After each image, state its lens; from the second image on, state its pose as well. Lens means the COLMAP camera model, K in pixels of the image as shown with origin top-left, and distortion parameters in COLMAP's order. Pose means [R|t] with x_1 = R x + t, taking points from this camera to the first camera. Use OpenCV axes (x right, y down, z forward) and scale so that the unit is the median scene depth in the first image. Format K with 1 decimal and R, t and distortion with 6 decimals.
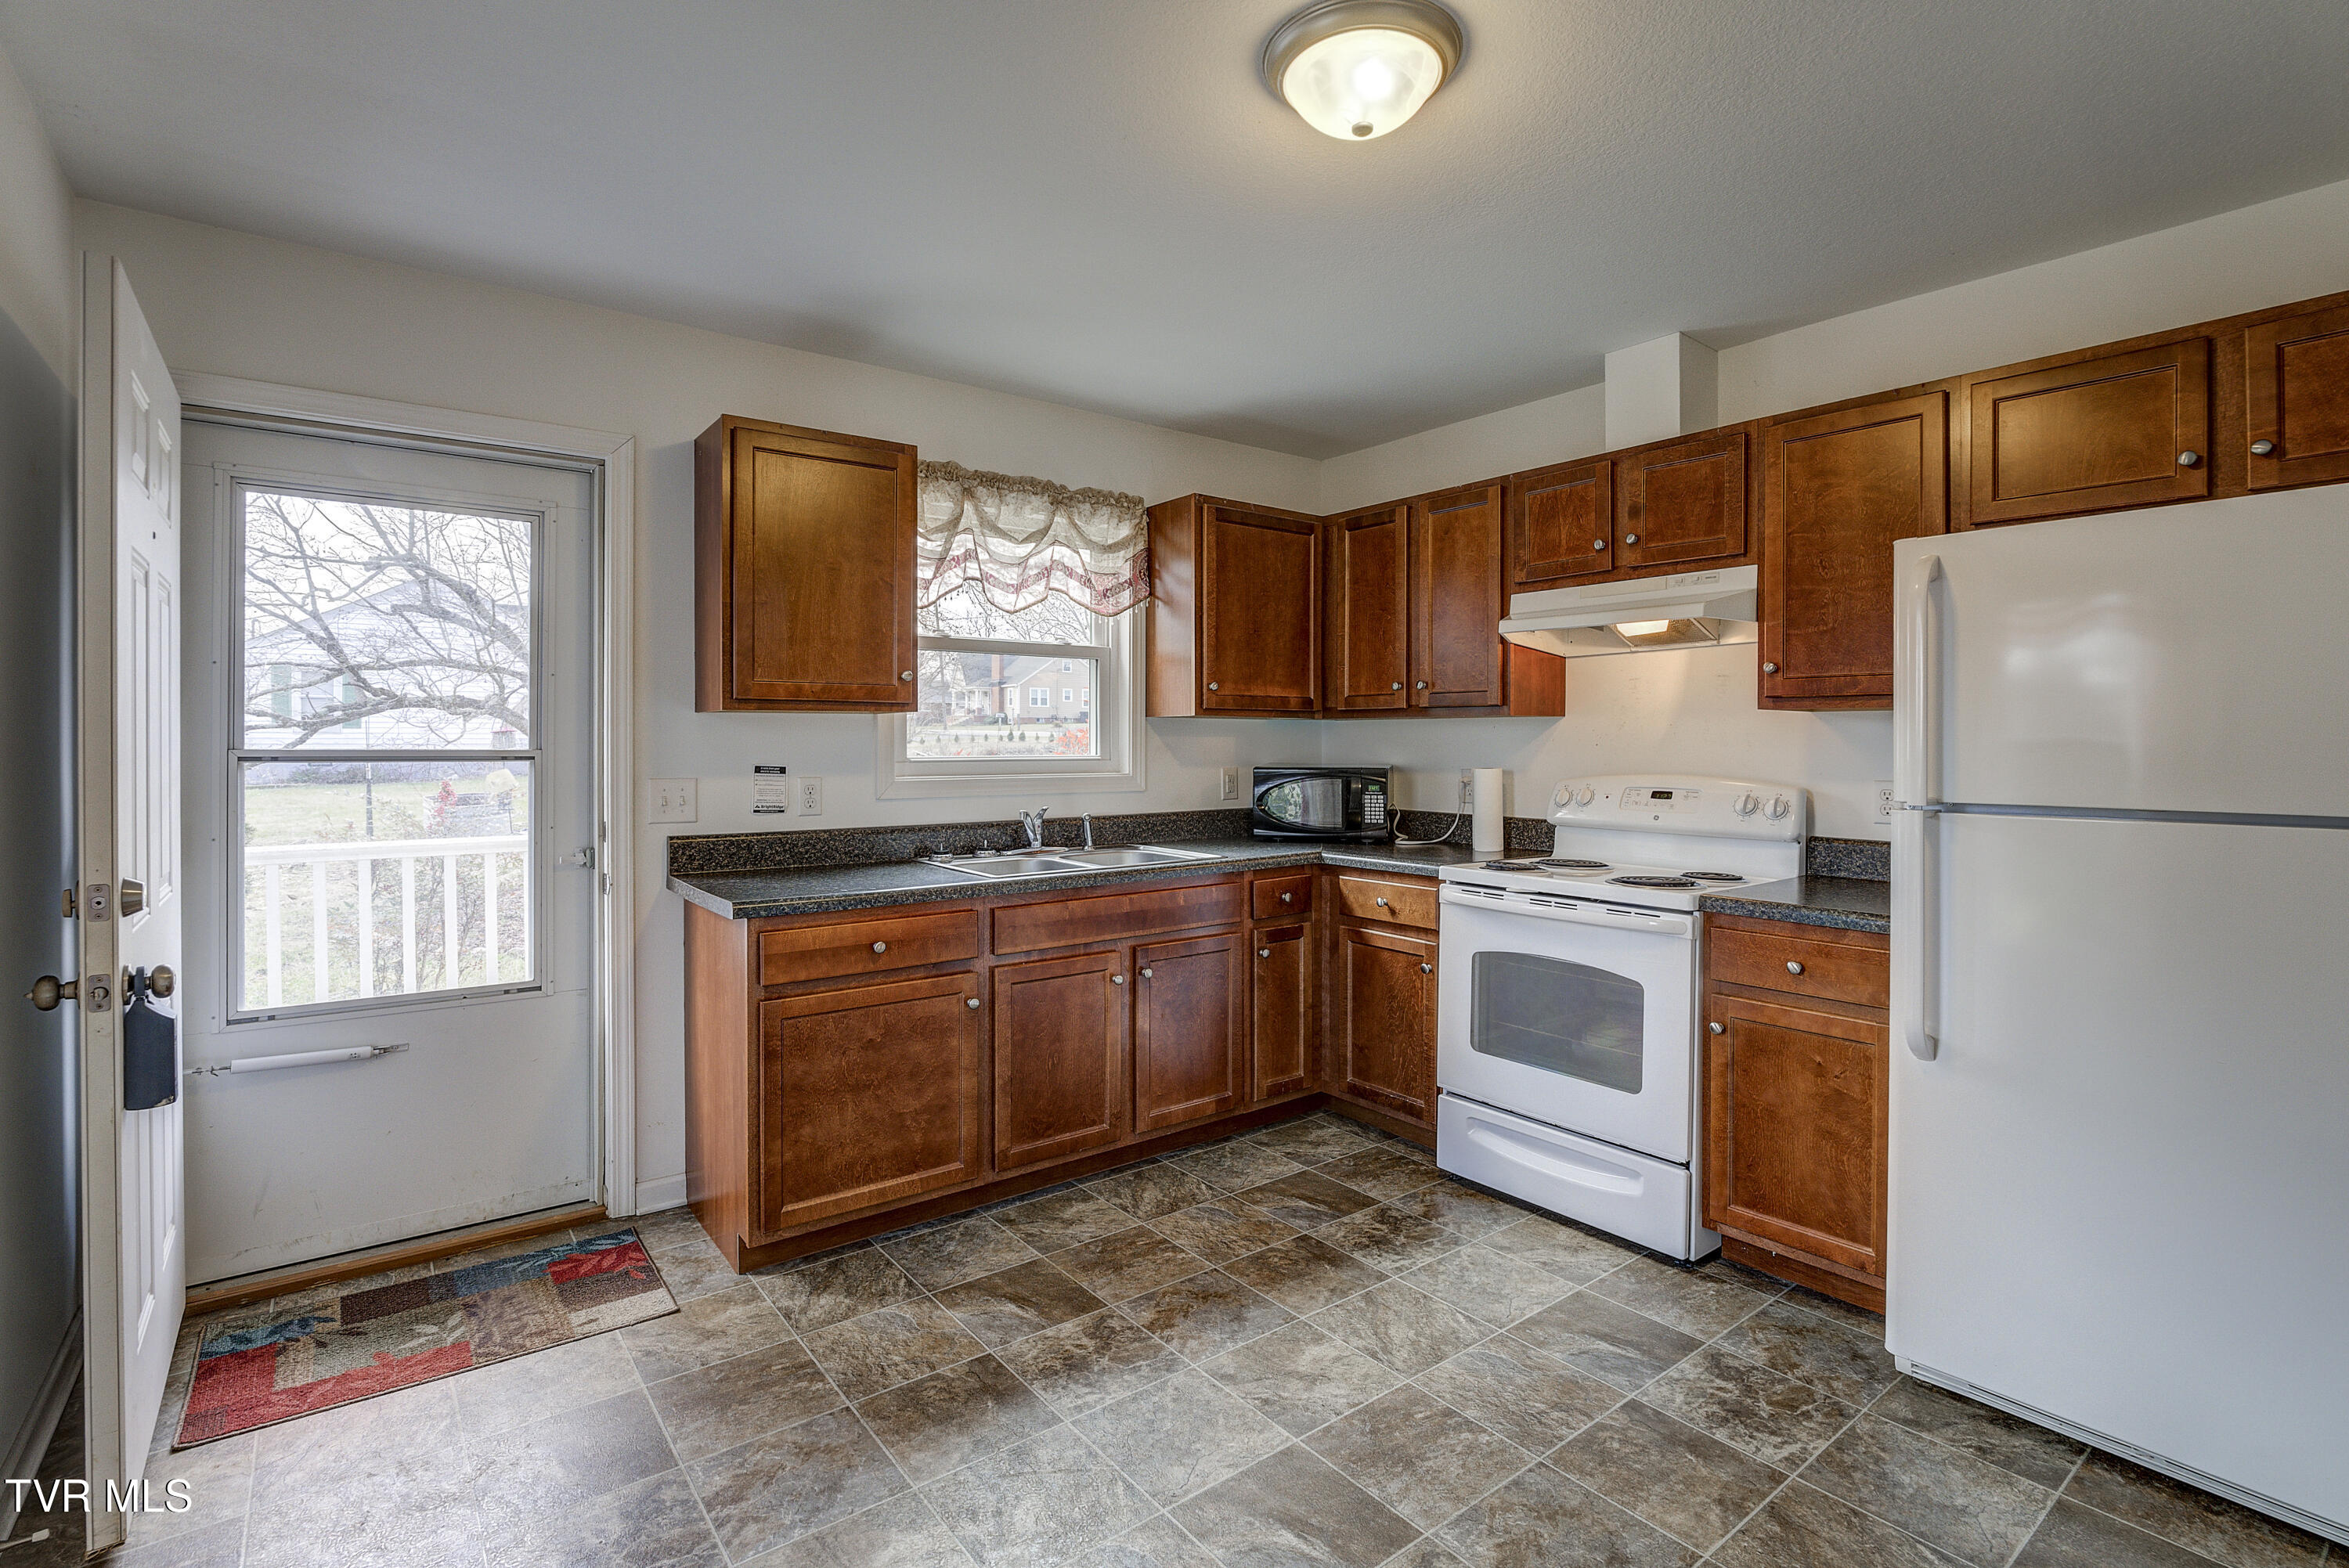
lens RADIAL K [[1099.5, 0, 1173.8], [0, 1099.5, 752.0], [0, 0, 1]] dist [-0.000090, -0.000027]
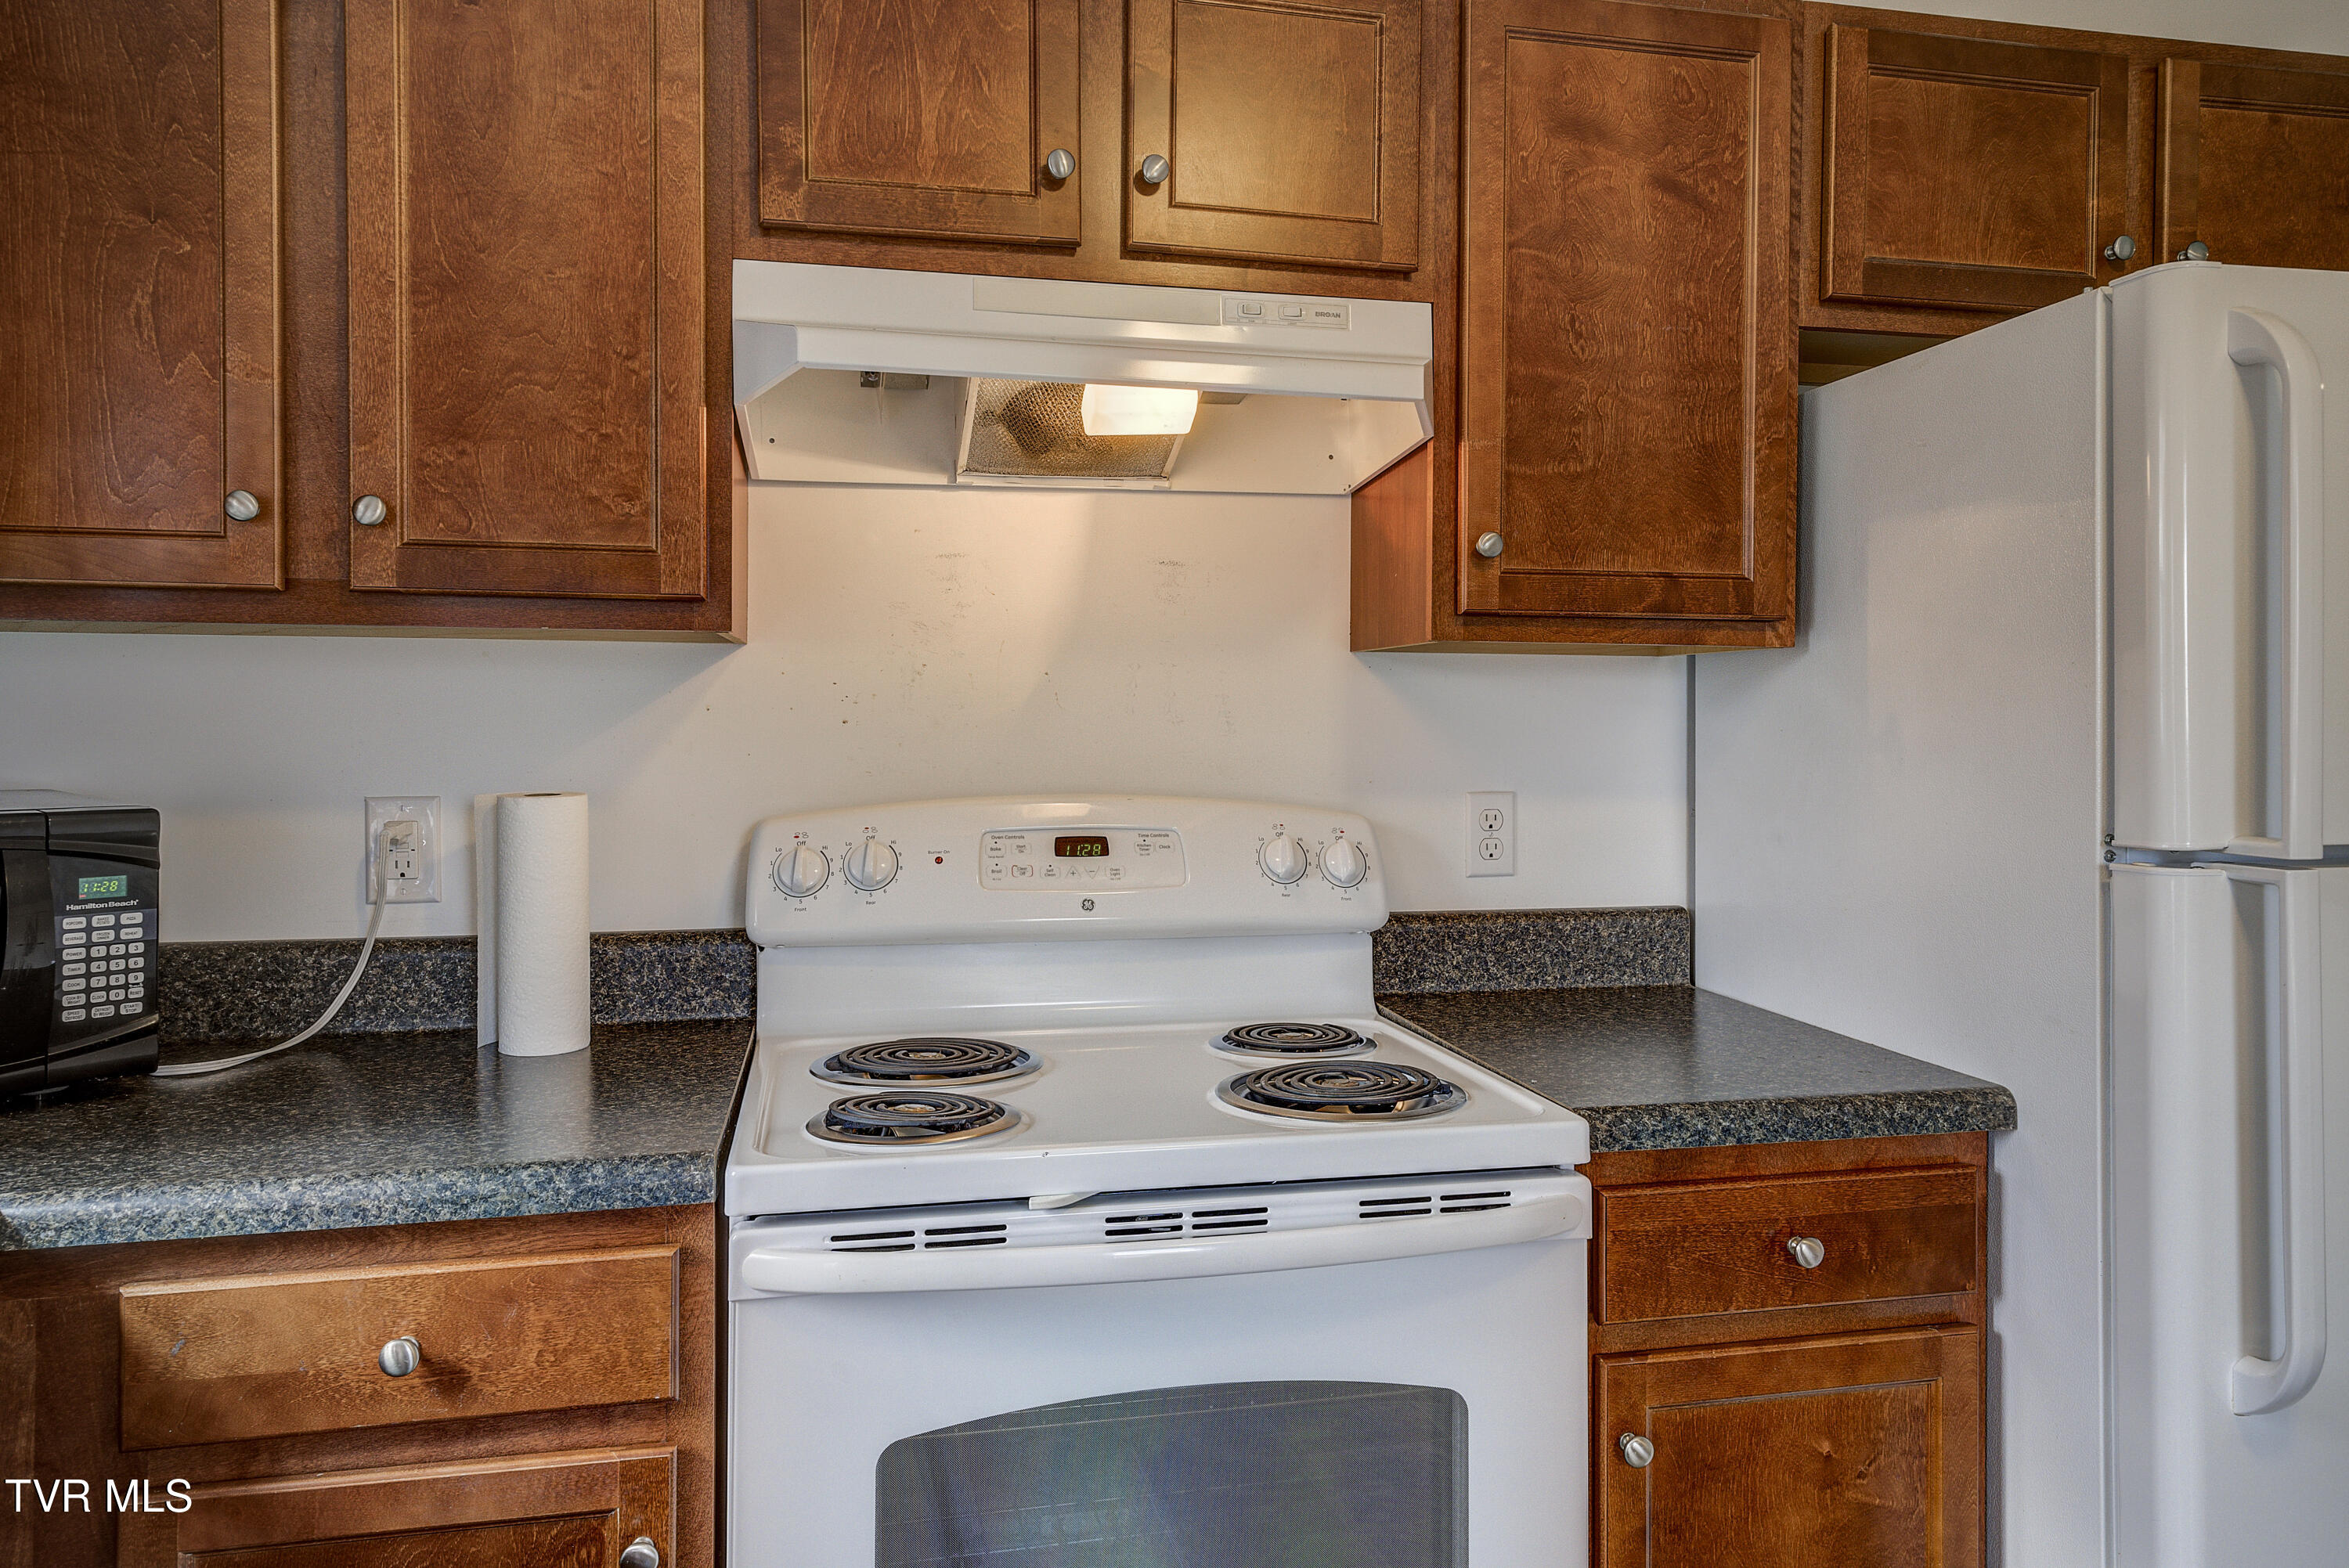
lens RADIAL K [[1578.0, 0, 1174.7], [0, 1578.0, 740.5], [0, 0, 1]] dist [0.028907, 0.000127]
pose [[0.423671, -0.014353, 0.905702, -0.066826], [0.006870, 0.999897, 0.012633, -0.007015], [-0.905790, 0.000870, 0.423726, 0.732119]]
